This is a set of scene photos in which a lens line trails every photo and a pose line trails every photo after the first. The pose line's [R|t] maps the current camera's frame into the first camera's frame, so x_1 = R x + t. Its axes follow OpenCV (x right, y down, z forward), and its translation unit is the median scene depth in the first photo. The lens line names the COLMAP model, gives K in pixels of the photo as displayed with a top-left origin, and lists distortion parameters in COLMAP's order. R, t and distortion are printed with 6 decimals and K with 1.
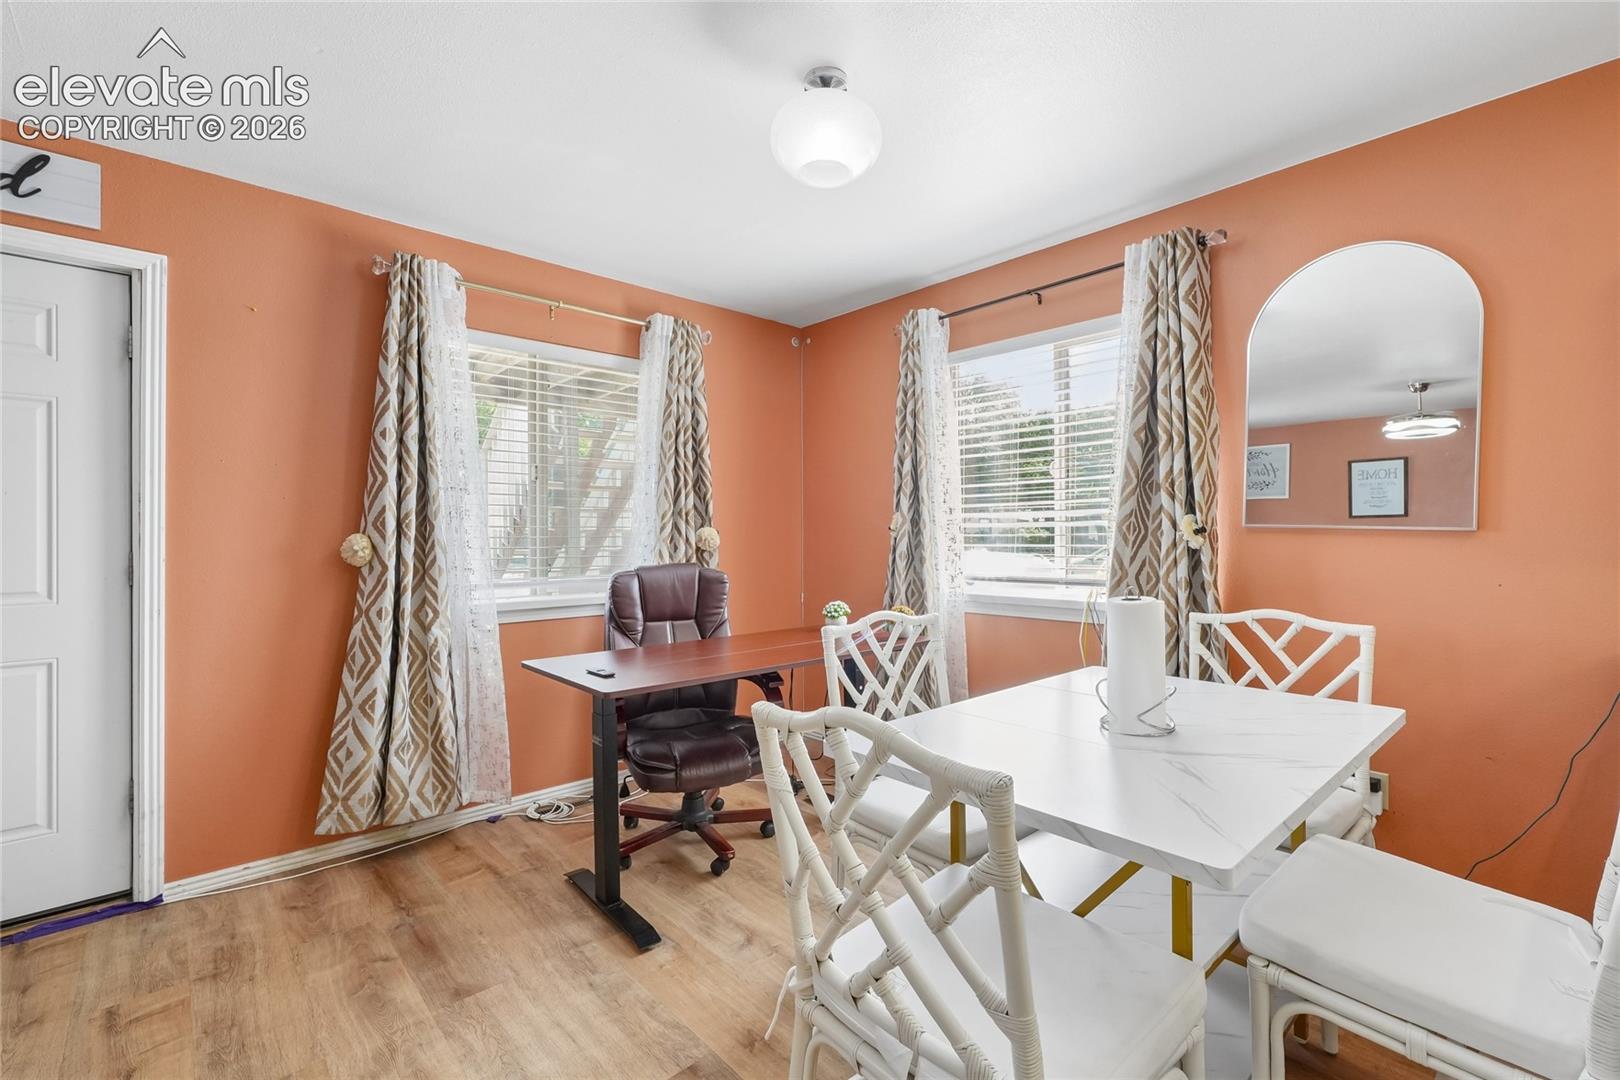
lens RADIAL K [[710.9, 0, 809.9], [0, 710.9, 532.5], [0, 0, 1]] dist [0.002003, 0.000488]
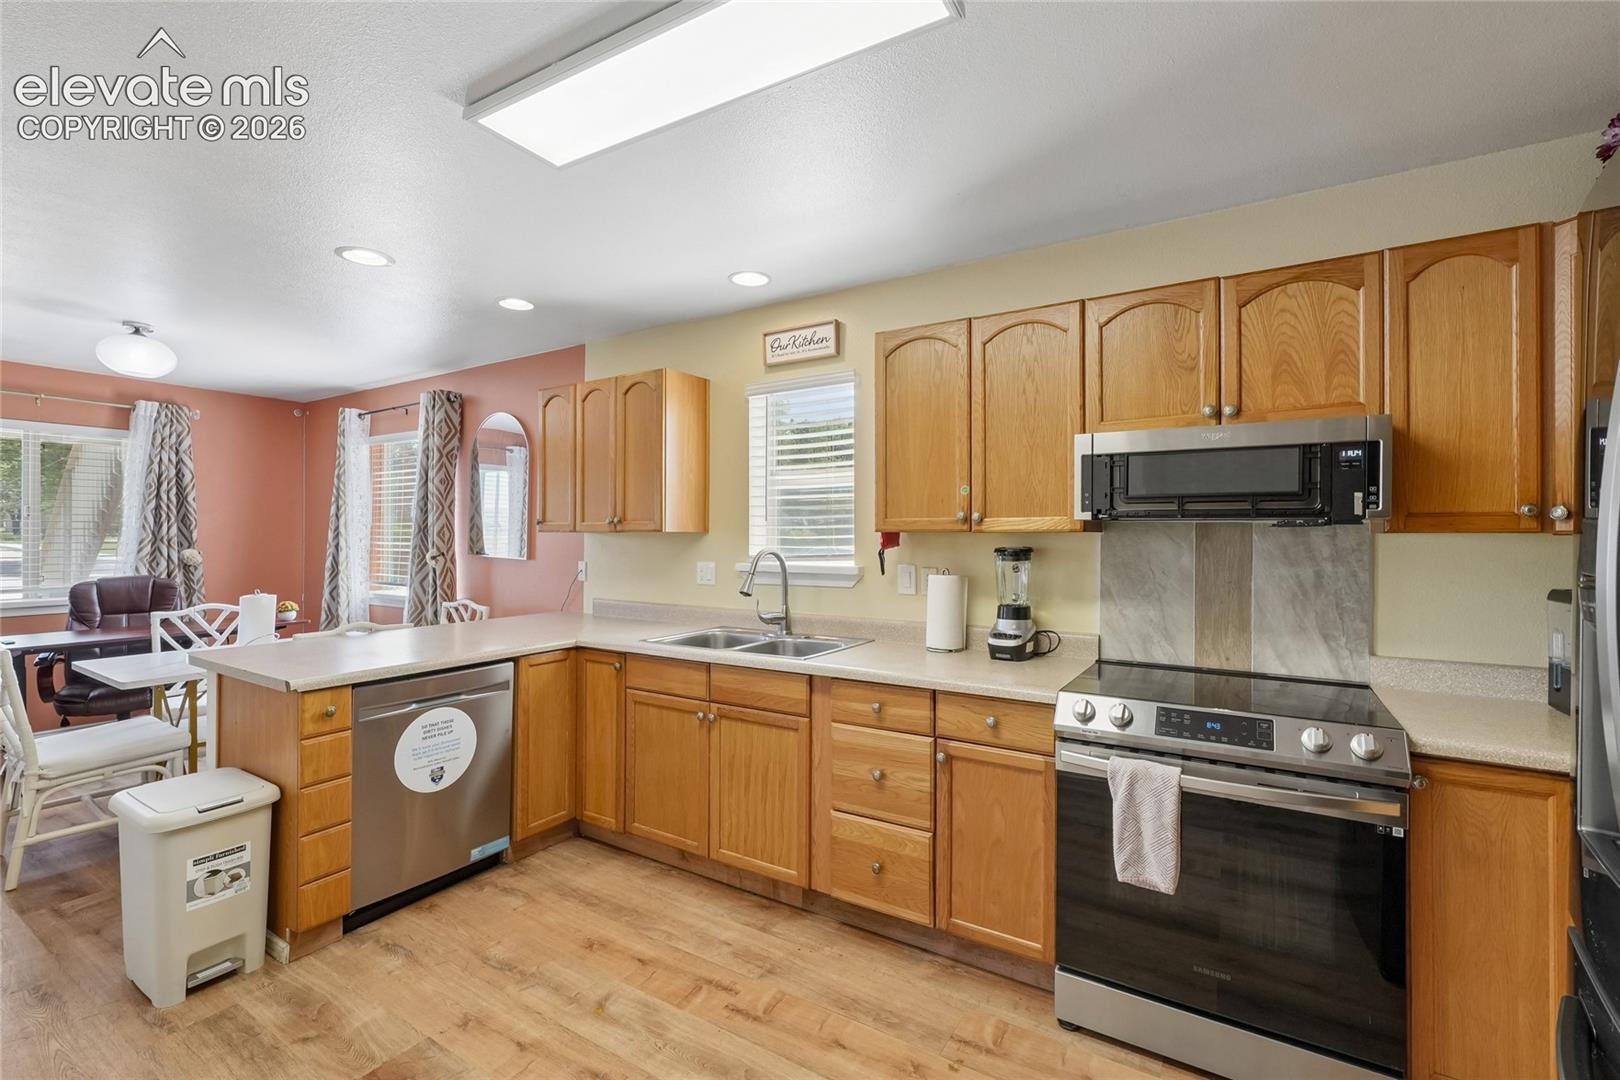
lens RADIAL K [[710.9, 0, 815.8], [0, 710.9, 535.7], [0, 0, 1]] dist [0.002003, 0.000488]
pose [[0.965346, 0.006210, 0.260901, 0.718521], [-0.008417, 0.999938, 0.007341, -0.056951], [-0.260839, -0.009283, 0.965338, -0.736386]]
